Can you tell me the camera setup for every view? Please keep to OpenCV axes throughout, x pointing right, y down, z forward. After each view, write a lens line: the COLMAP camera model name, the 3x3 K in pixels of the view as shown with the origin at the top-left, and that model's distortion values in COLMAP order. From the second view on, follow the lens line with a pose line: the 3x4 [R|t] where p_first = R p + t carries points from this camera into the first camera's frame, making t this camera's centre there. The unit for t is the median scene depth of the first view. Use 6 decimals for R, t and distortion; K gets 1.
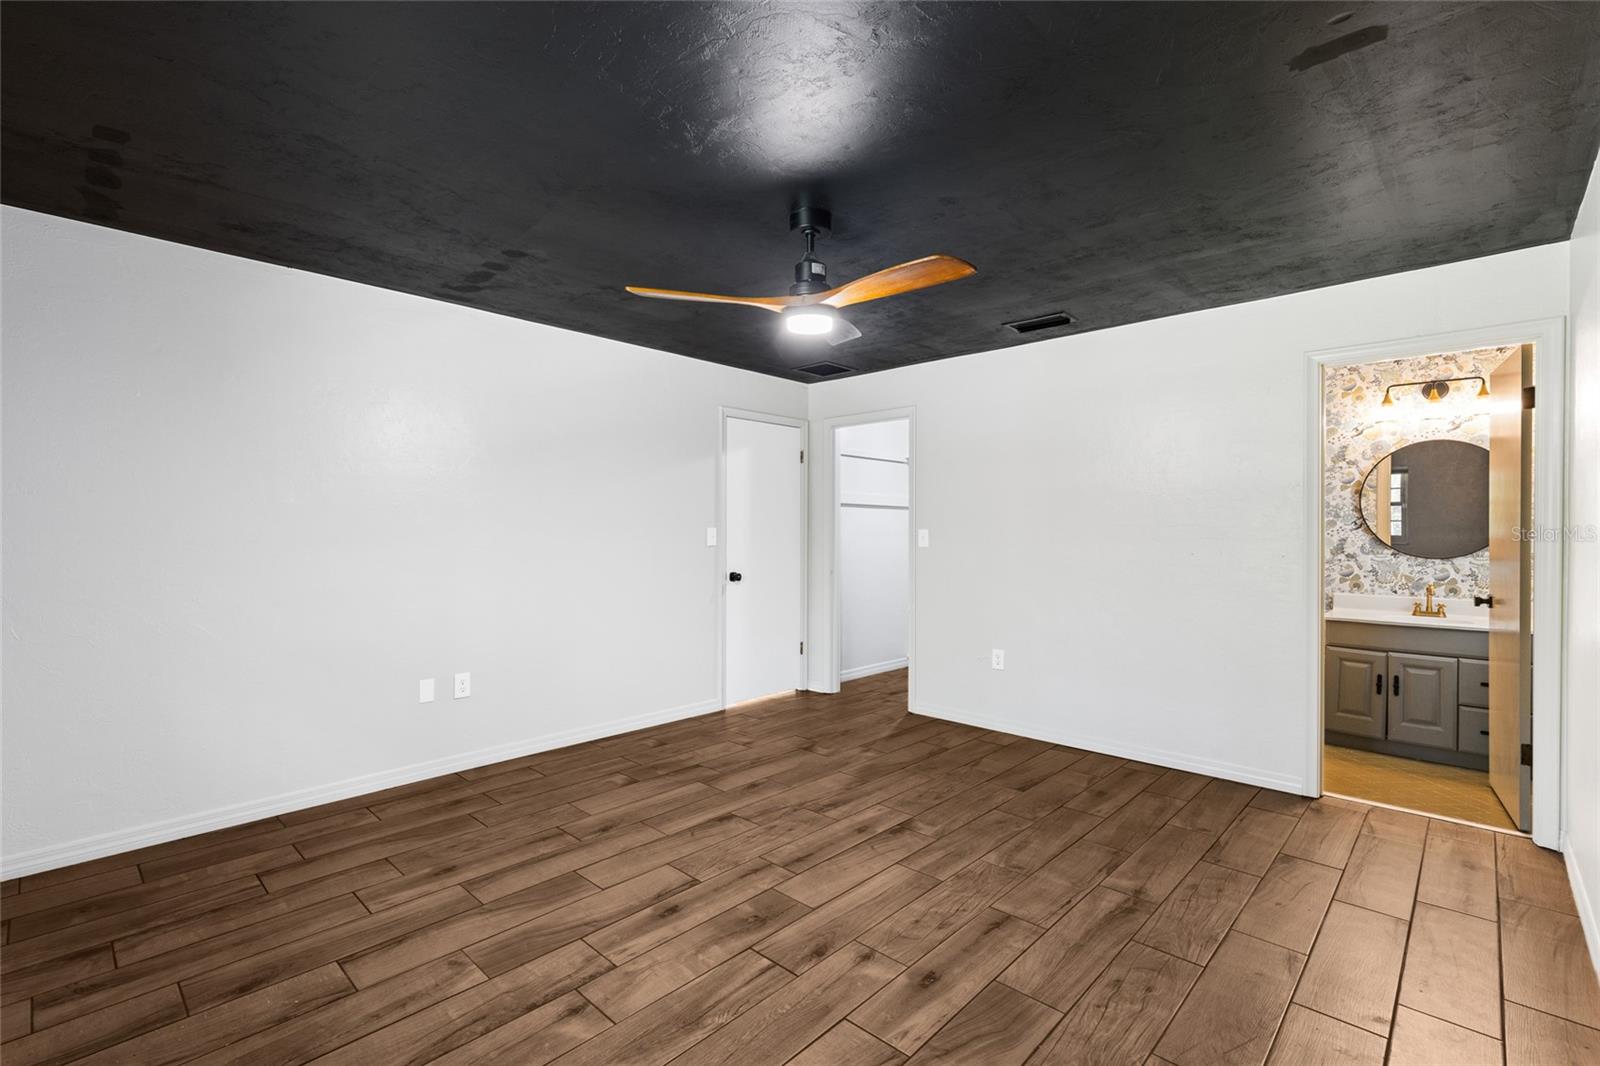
lens RADIAL K [[720.1, 0, 803.6], [0, 720.1, 533.4], [0, 0, 1]] dist [0.009116, -0.001542]
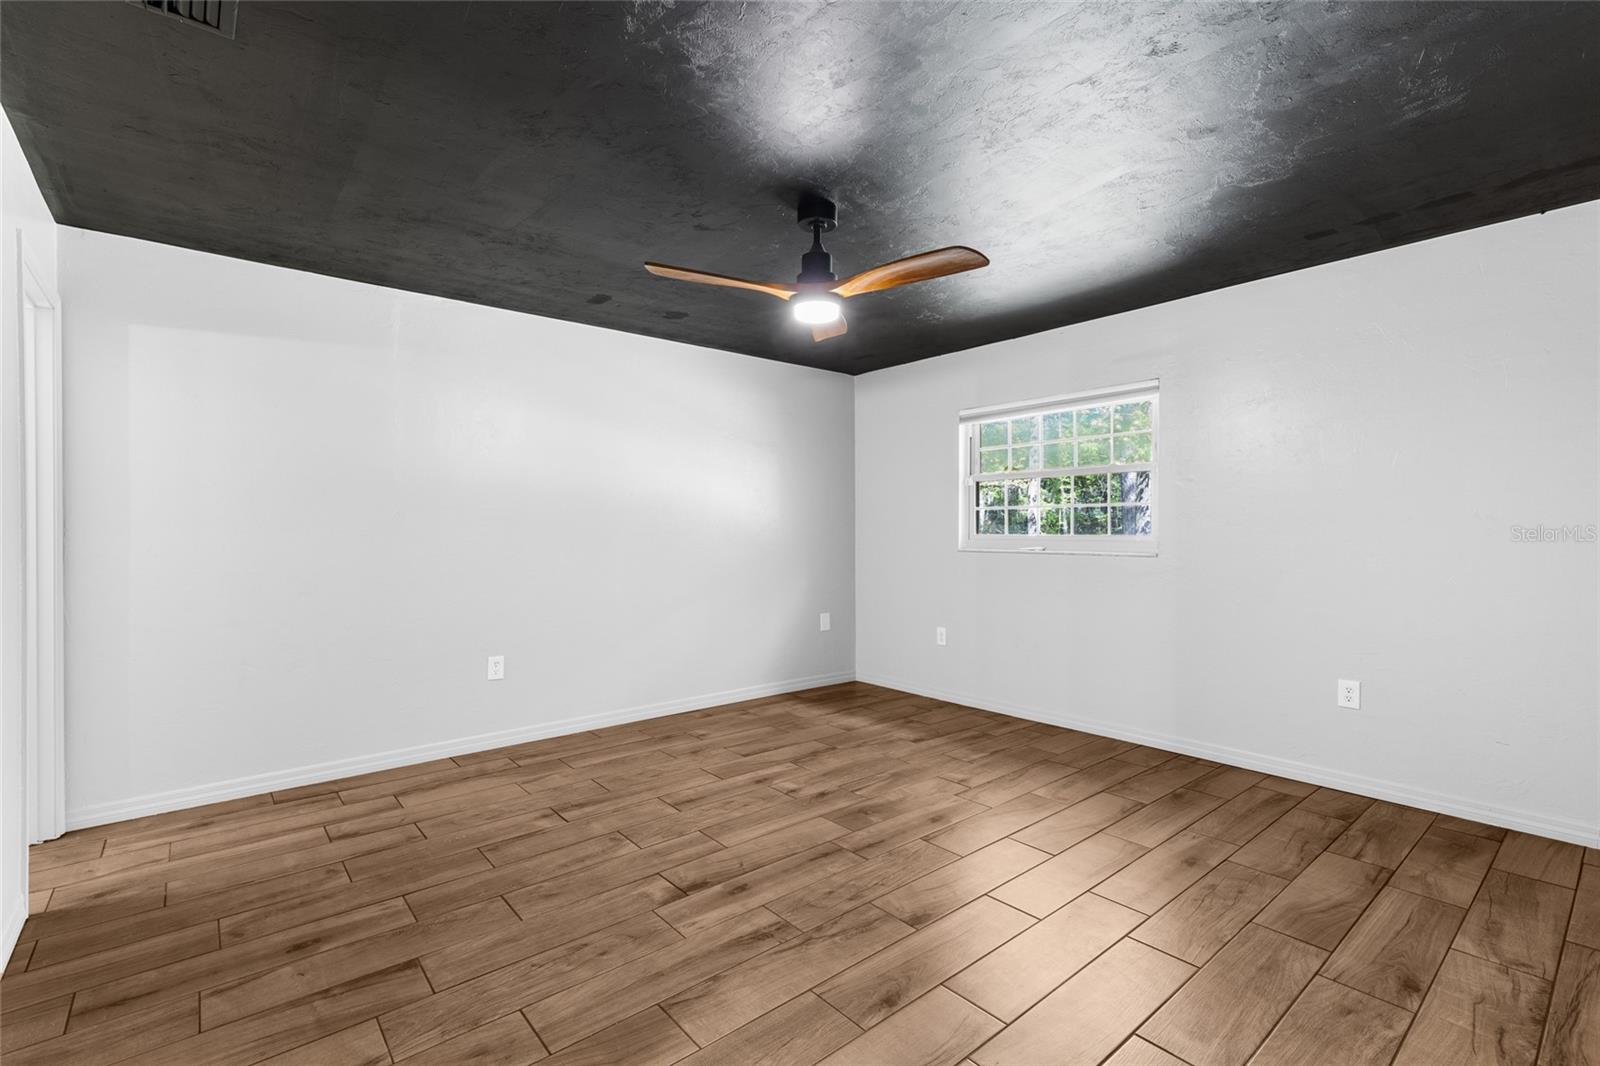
lens RADIAL K [[720.1, 0, 800.6], [0, 720.1, 530.6], [0, 0, 1]] dist [0.009116, -0.001542]
pose [[-0.992989, -0.001810, 0.118196, -0.071327], [-0.000869, 0.999968, 0.008010, 0.011736], [-0.118207, 0.007851, -0.992958, 1.622746]]
